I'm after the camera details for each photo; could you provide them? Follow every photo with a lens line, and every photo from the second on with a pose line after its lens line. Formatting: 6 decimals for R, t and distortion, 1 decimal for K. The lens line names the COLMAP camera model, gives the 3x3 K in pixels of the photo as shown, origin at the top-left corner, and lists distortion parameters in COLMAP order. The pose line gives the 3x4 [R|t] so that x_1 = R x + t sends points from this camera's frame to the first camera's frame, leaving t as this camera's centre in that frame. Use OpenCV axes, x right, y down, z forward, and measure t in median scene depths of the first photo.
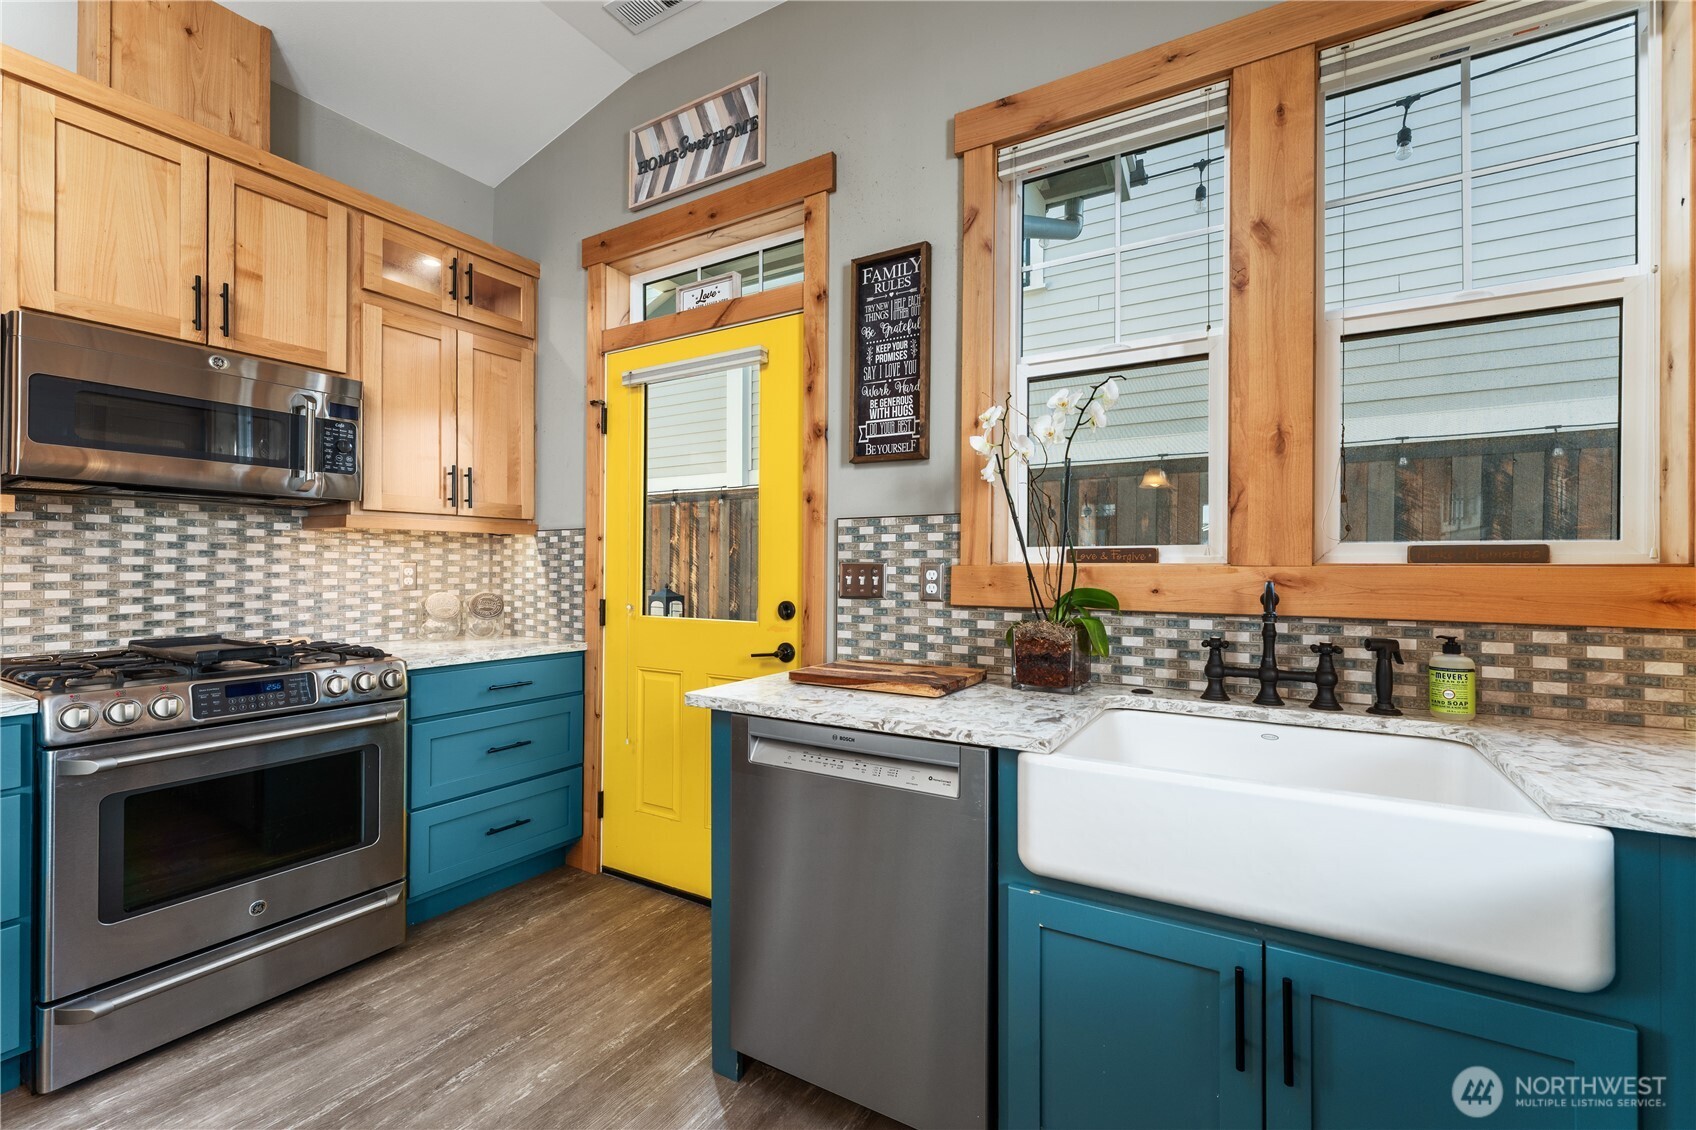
lens RADIAL K [[704.7, 0, 838.3], [0, 704.7, 564.4], [0, 0, 1]] dist [-0.000122, -0.000054]
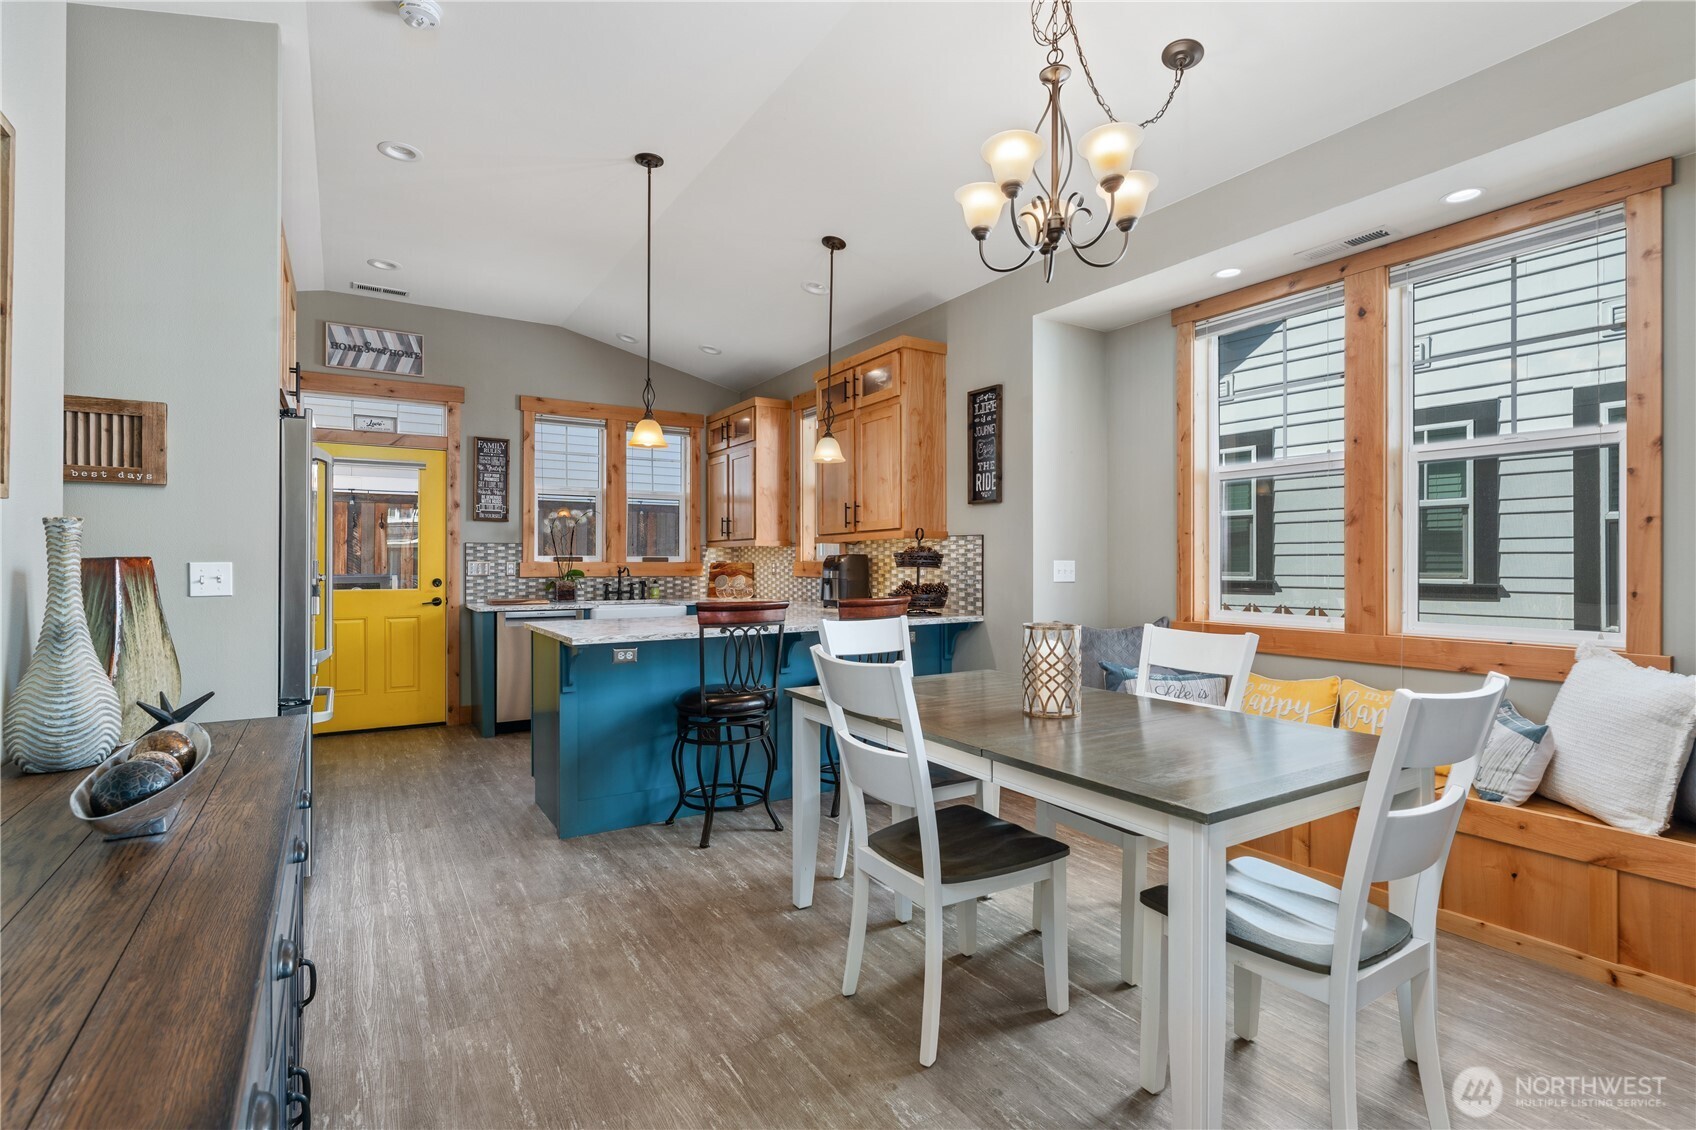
lens RADIAL K [[785.9, 0, 806.7], [0, 785.9, 560.1], [0, 0, 1]] dist [0.000229, 0.000063]
pose [[0.455327, 0.001359, 0.890323, -1.942296], [-0.002920, 0.999996, -0.000033, -0.010123], [-0.890319, -0.002585, 0.455329, -1.299566]]
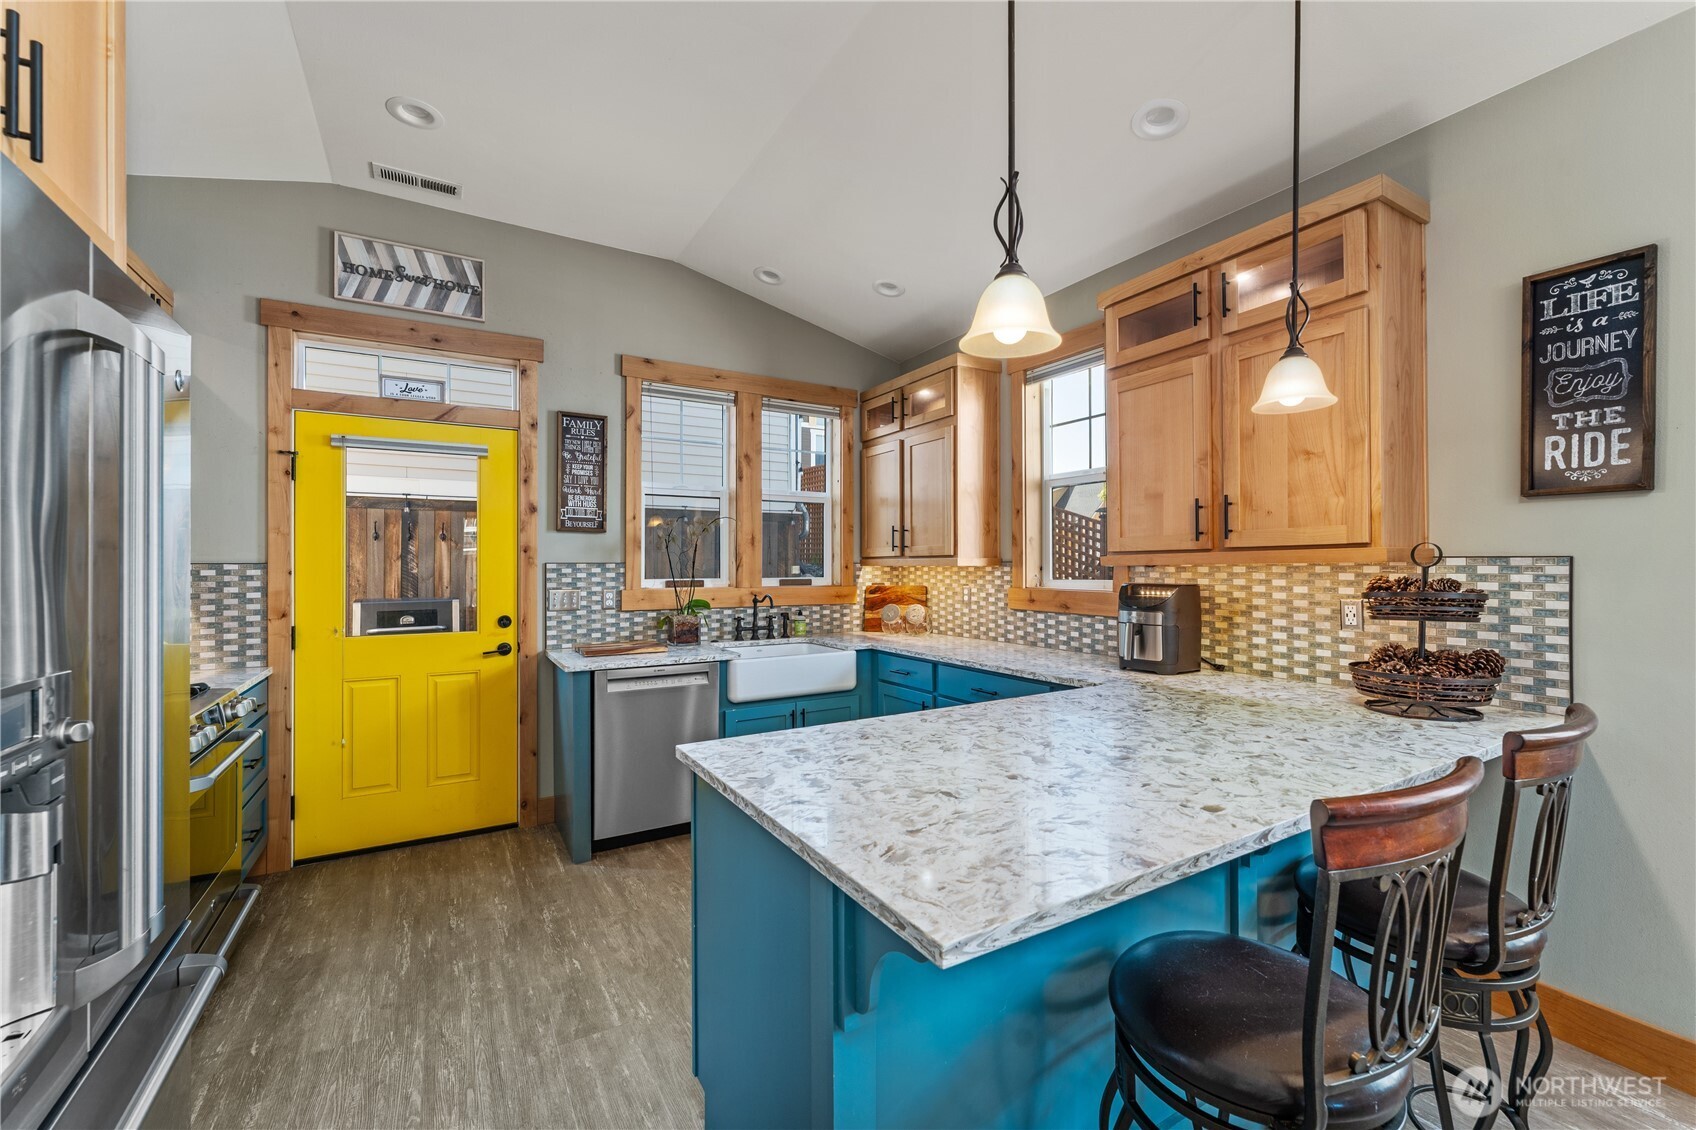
lens RADIAL K [[704.7, 0, 838.3], [0, 704.7, 564.4], [0, 0, 1]] dist [-0.000122, -0.000054]
pose [[0.463932, 0.001182, 0.885870, -1.213040], [0.000178, 0.999999, -0.001428, -0.062992], [-0.885871, 0.000820, 0.463931, -0.394115]]
